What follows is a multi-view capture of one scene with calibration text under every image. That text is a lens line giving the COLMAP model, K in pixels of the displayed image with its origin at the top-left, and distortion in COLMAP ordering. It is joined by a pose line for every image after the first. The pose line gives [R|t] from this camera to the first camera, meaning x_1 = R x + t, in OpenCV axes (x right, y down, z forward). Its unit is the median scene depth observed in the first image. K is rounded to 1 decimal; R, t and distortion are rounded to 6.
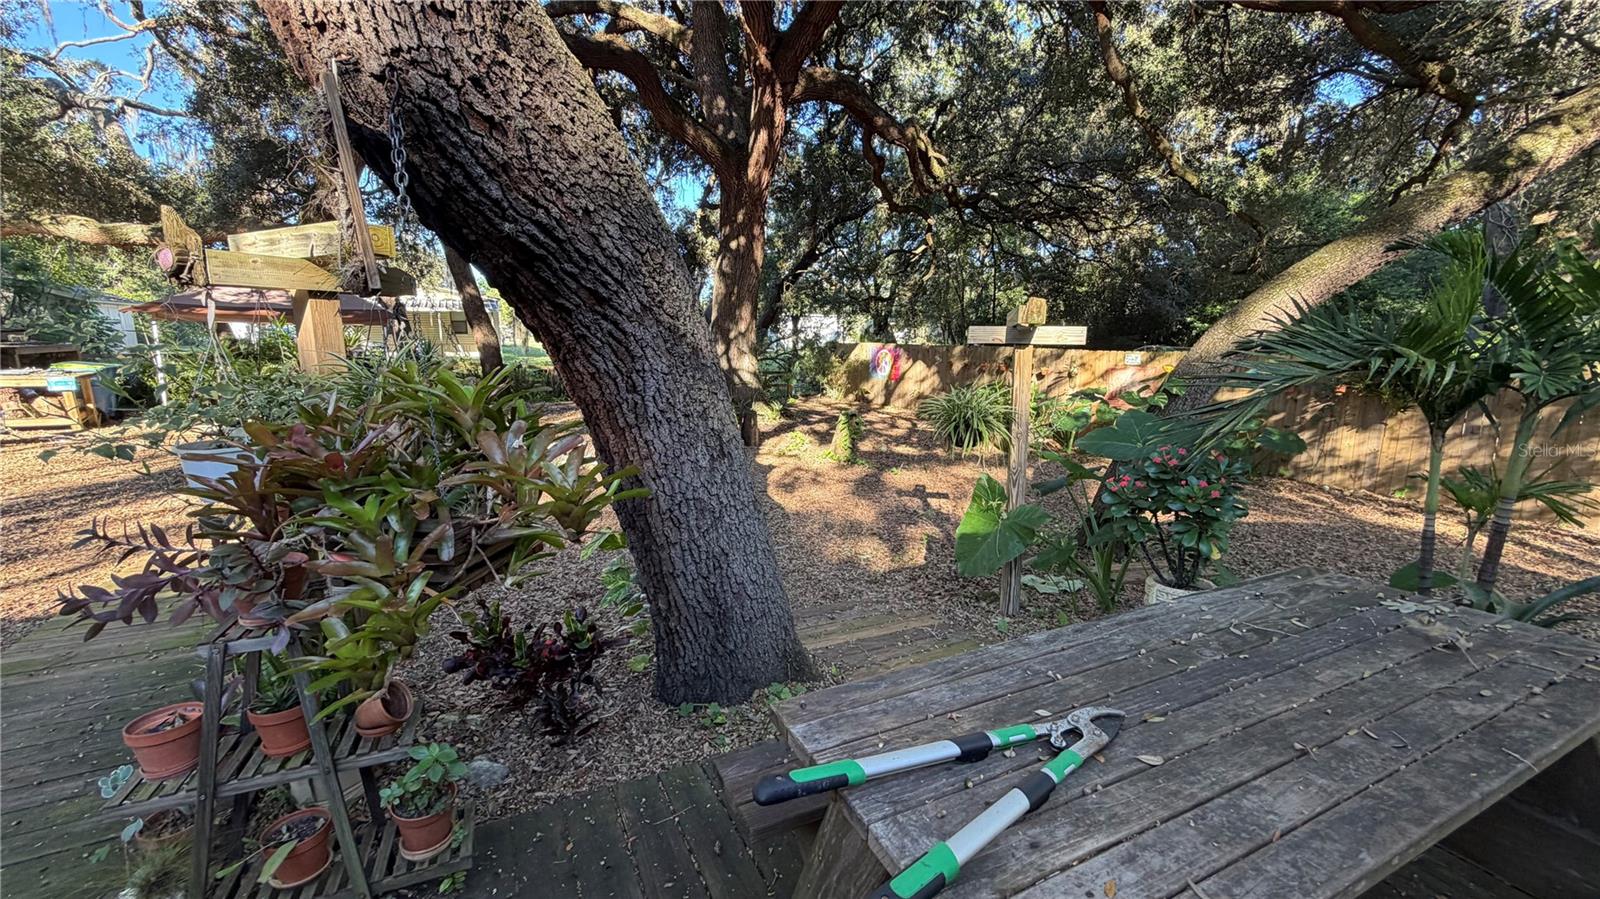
lens RADIAL K [[638.9, 0, 794.7], [0, 638.9, 452.4], [0, 0, 1]] dist [-0.002953, 0.001030]
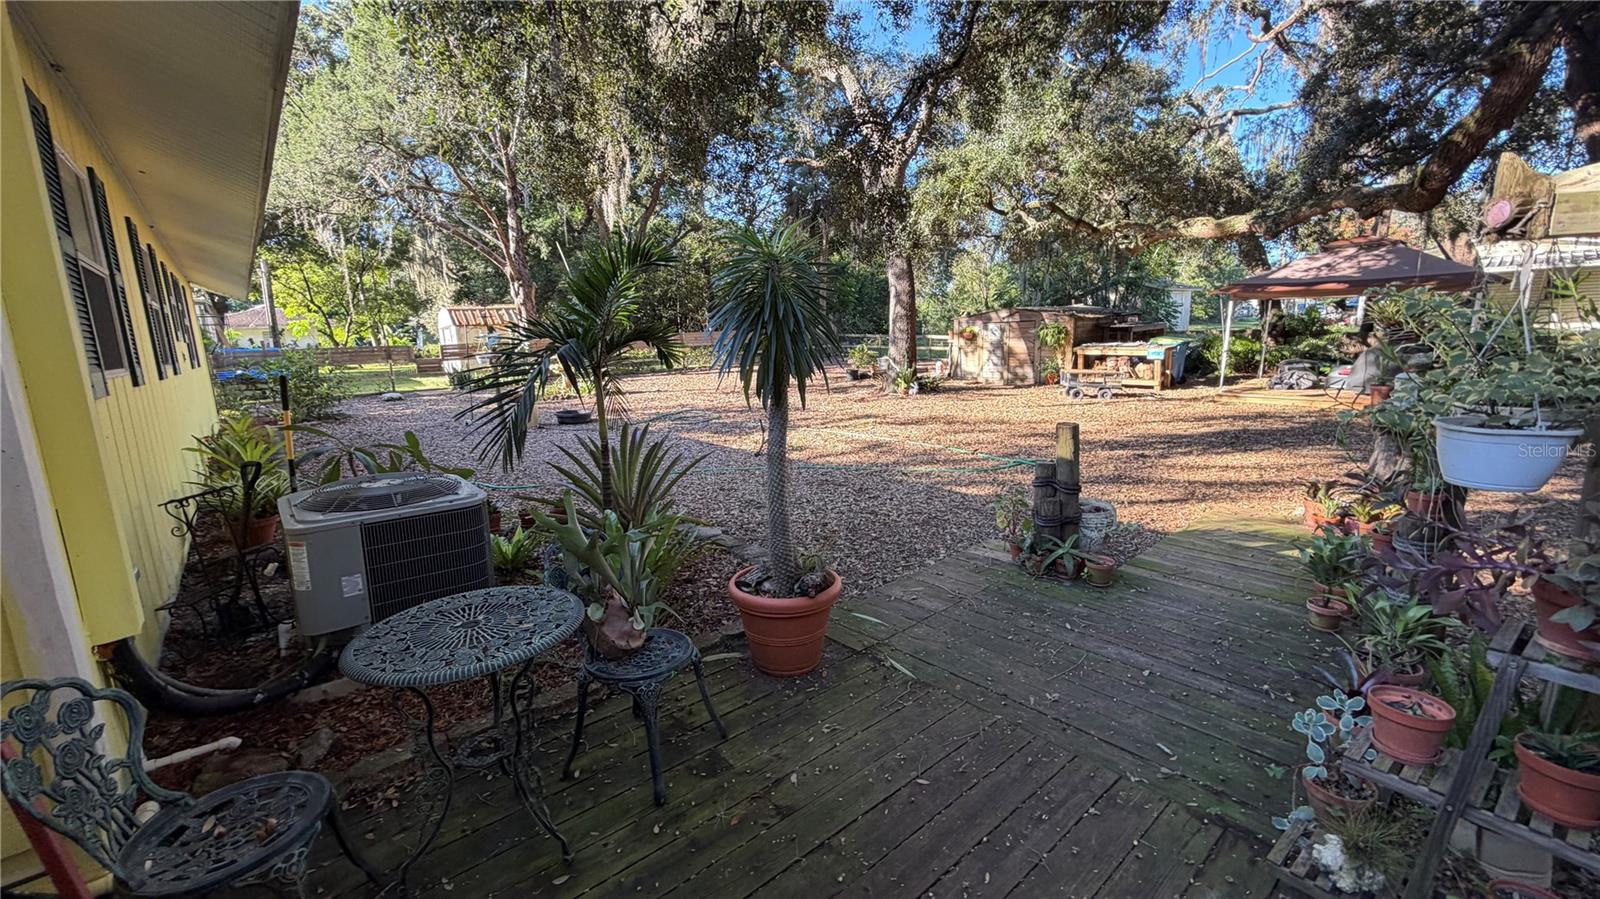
lens RADIAL K [[638.9, 0, 796.5], [0, 638.9, 445.2], [0, 0, 1]] dist [-0.002953, 0.001030]
pose [[0.244377, 0.157791, -0.956756, -0.054219], [-0.132253, 0.982875, 0.128318, 0.005463], [0.960619, 0.095176, 0.261060, -0.025371]]
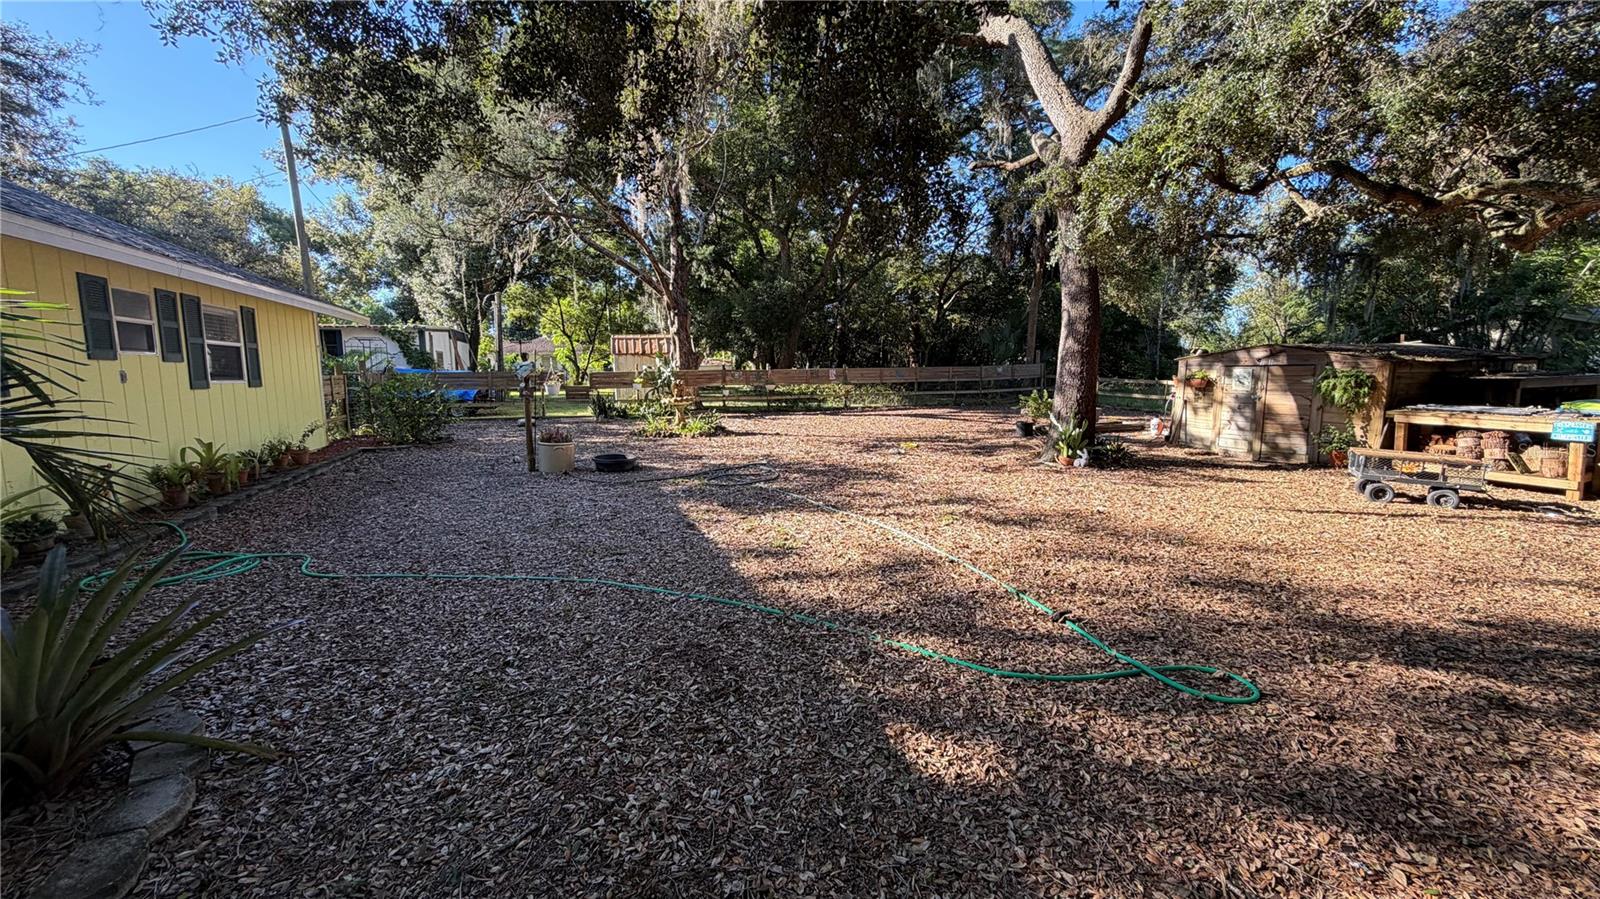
lens RADIAL K [[638.9, 0, 793.5], [0, 638.9, 447.0], [0, 0, 1]] dist [-0.002953, 0.001030]
pose [[-0.135877, 0.112418, -0.984327, -0.341904], [-0.168179, 0.976505, 0.134740, -0.041456], [0.976347, 0.183851, -0.113778, 0.246655]]
